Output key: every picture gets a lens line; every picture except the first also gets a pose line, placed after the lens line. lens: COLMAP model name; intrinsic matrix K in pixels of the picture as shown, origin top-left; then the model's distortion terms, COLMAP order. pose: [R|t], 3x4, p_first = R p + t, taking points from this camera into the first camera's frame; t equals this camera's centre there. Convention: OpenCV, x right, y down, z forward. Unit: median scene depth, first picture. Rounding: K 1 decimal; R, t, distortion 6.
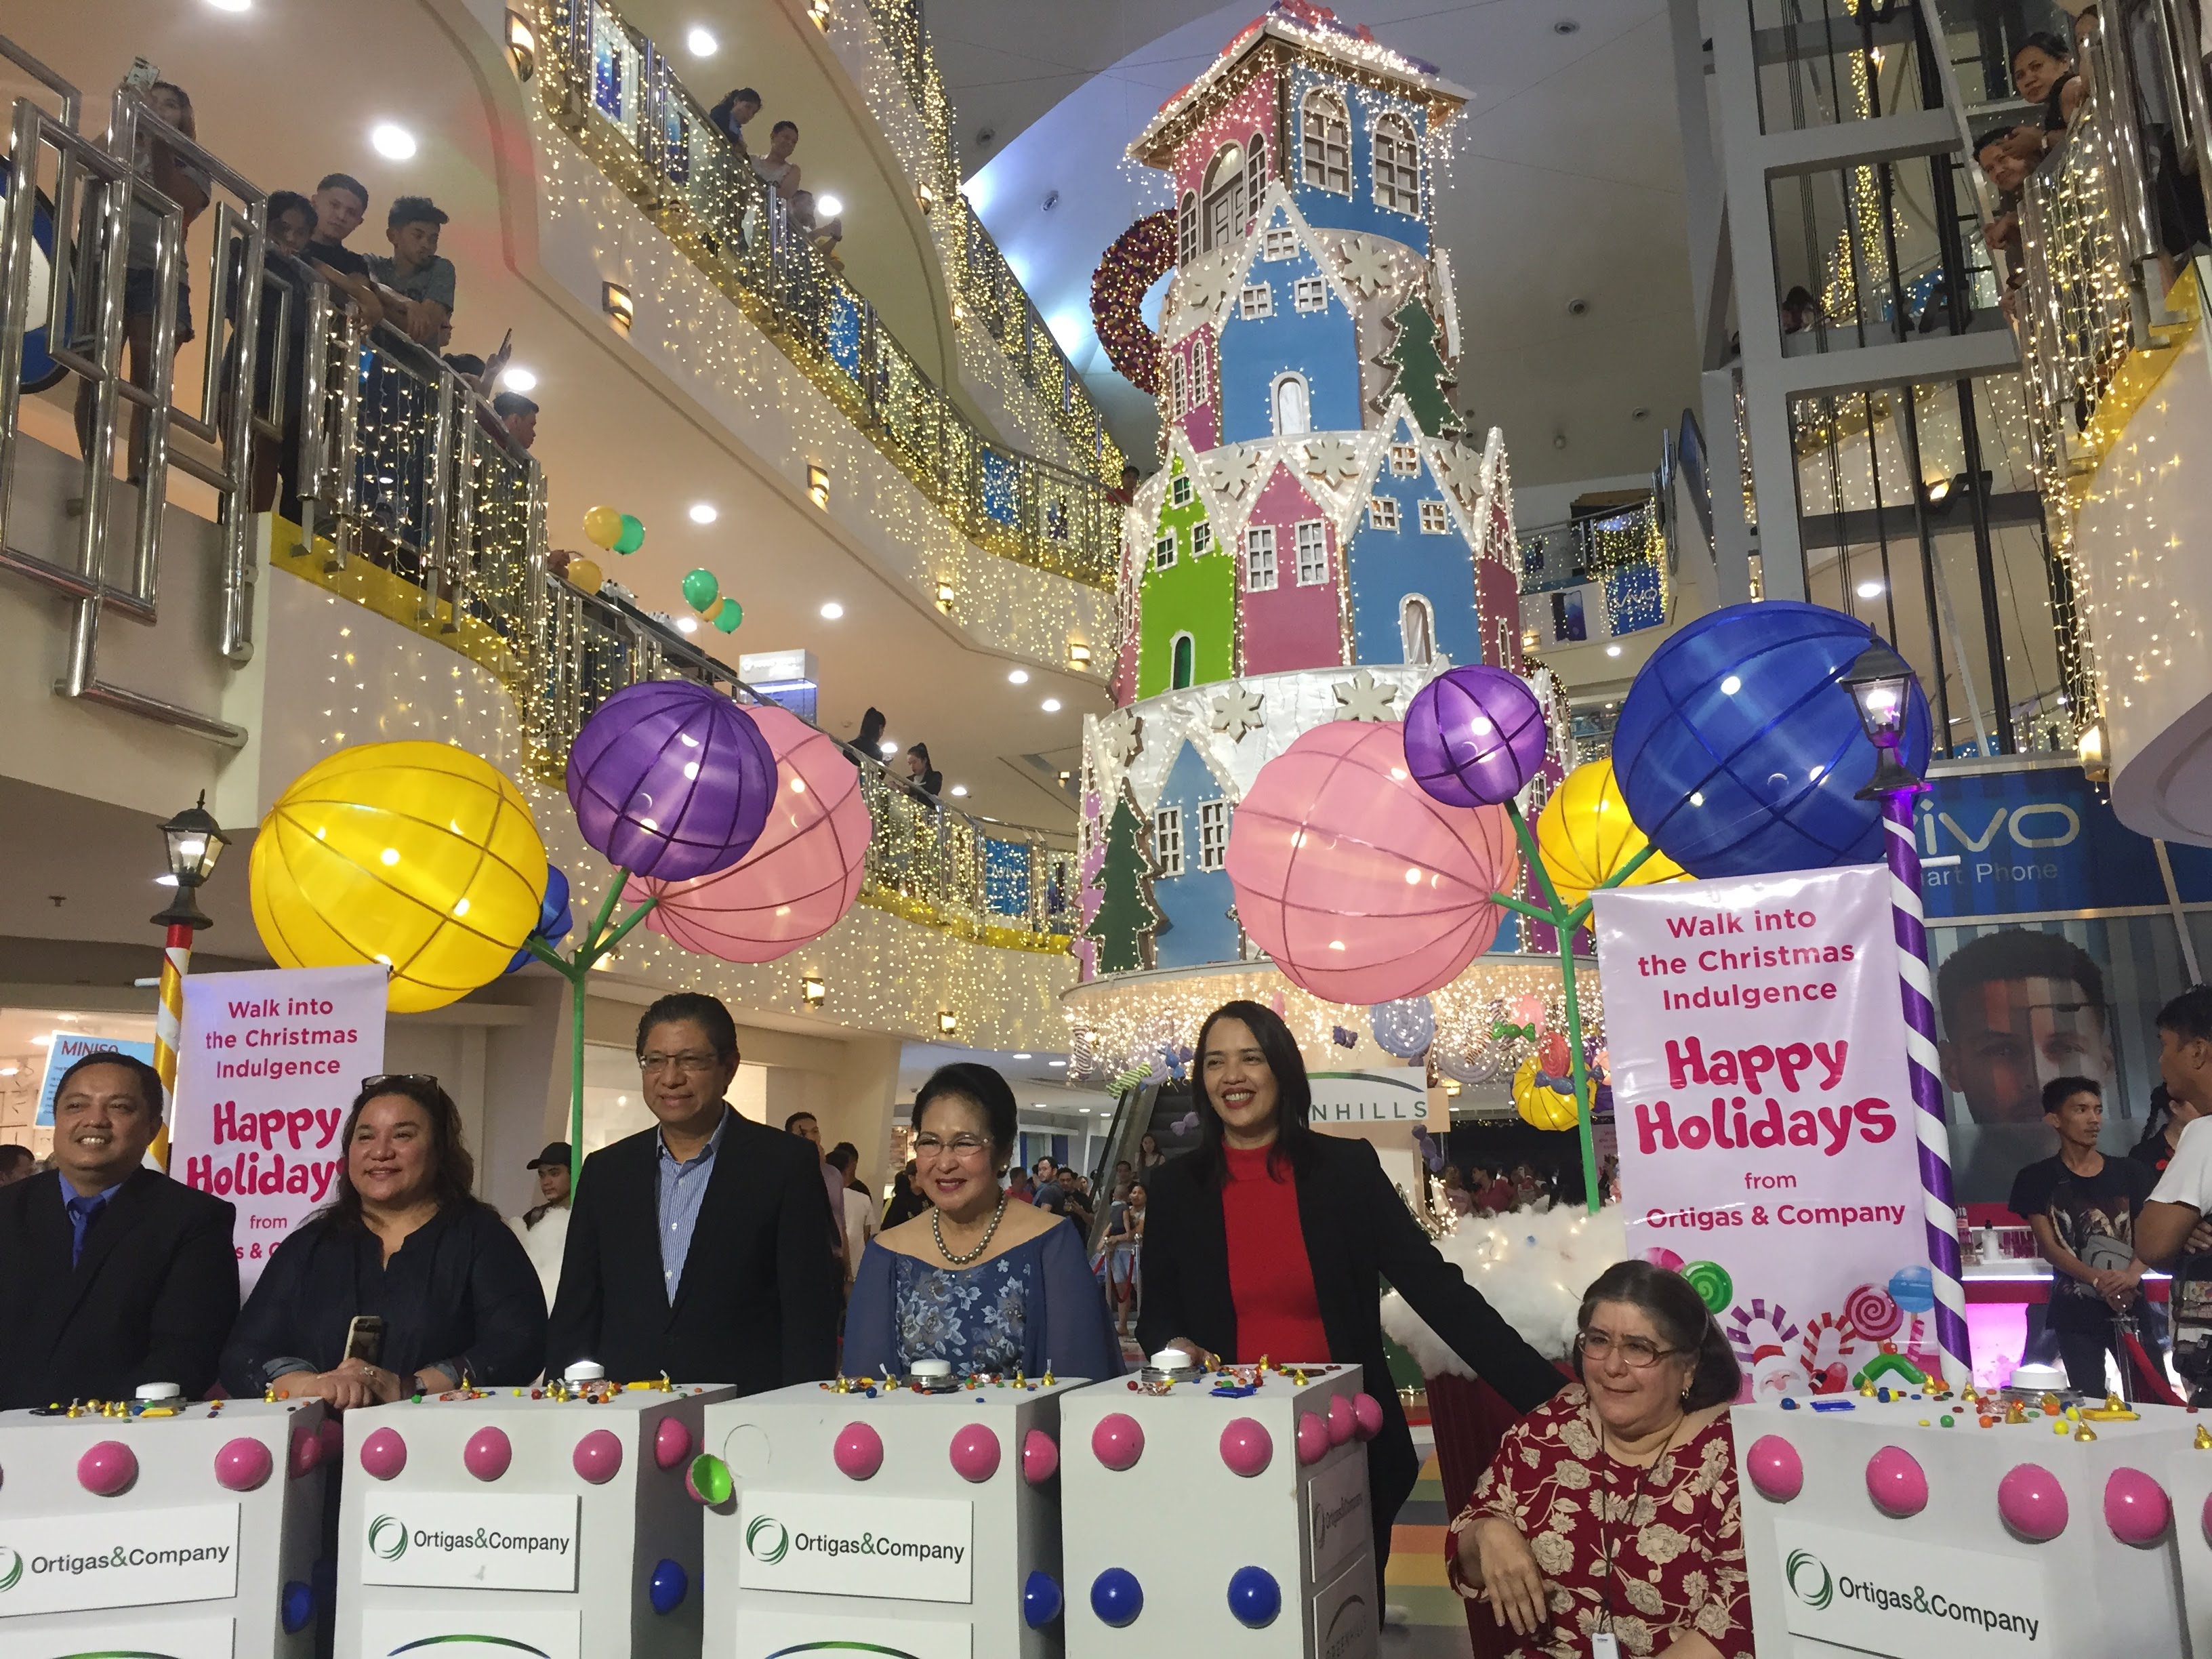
lens RADIAL K [[1869.1, 0, 1106.0], [0, 1869.1, 829.5], [0, 0, 1]] dist [0.004282, 0.001082]
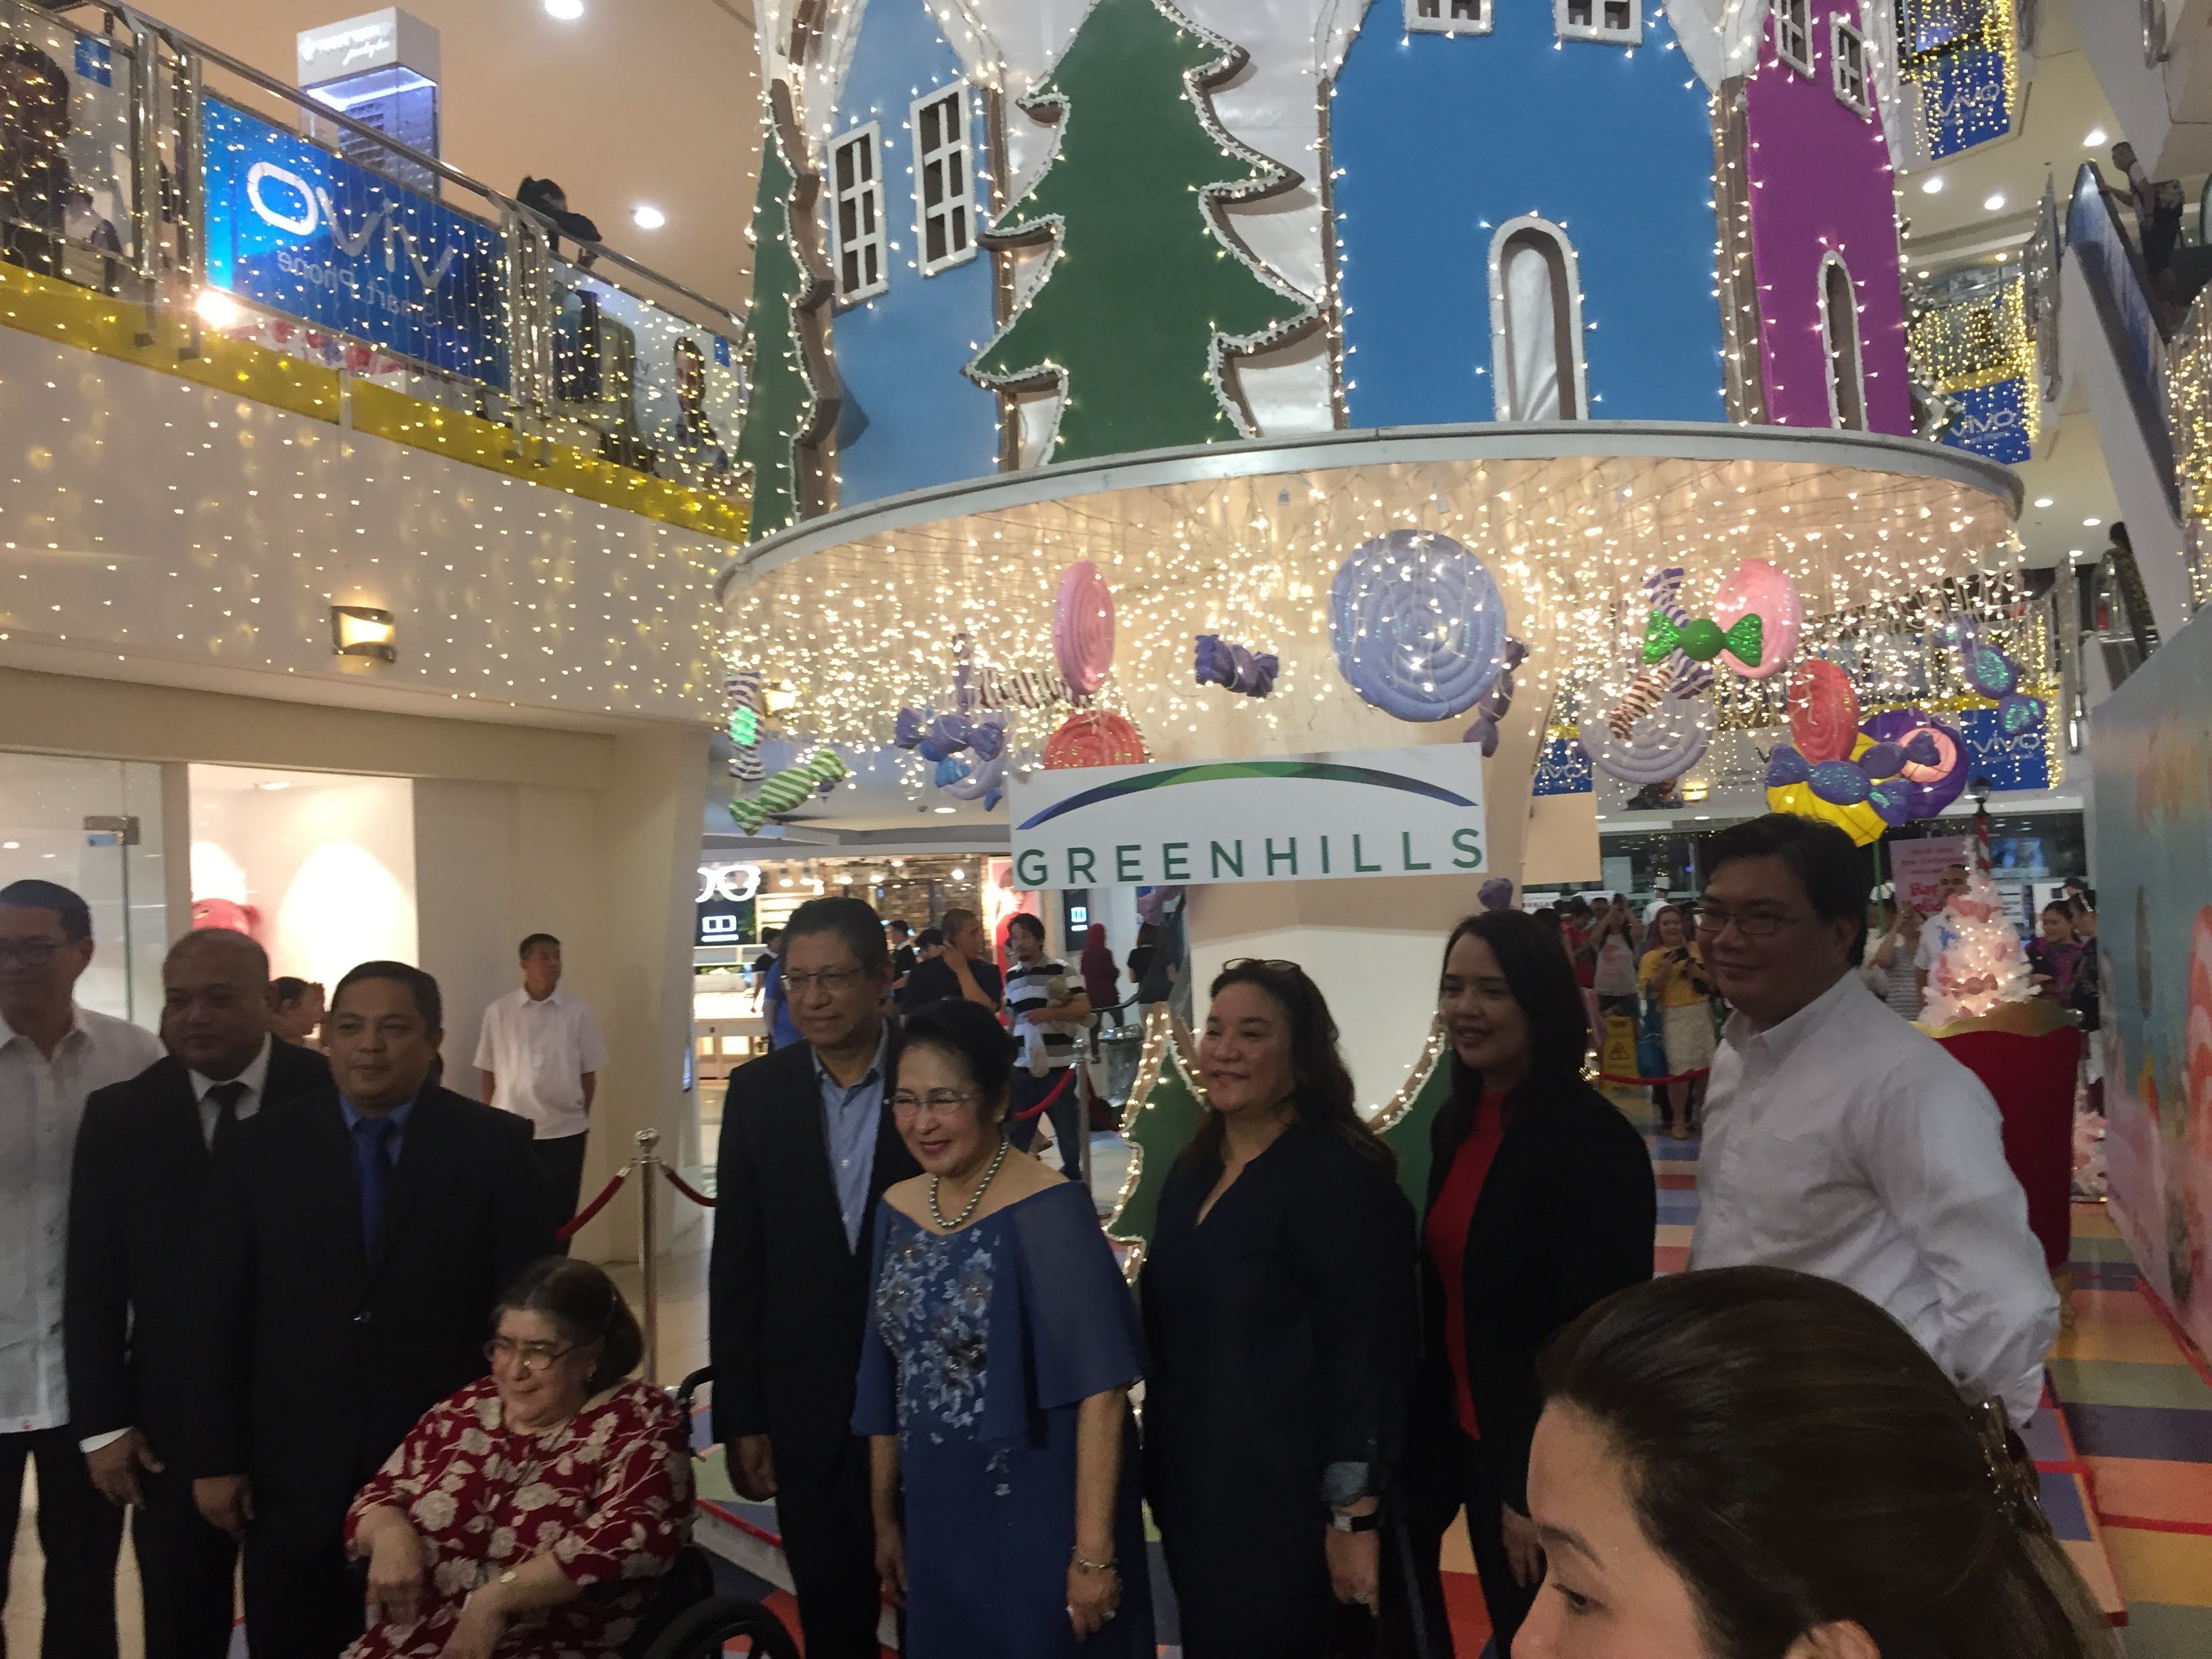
lens RADIAL K [[1928.1, 0, 1106.0], [0, 1928.1, 829.5], [0, 0, 1]] dist [-0.006024, -0.017593]
pose [[0.991157, -0.017281, -0.131561, 0.141237], [0.037389, 0.987681, 0.151947, 0.077516], [0.127314, -0.155522, 0.979594, 0.567863]]
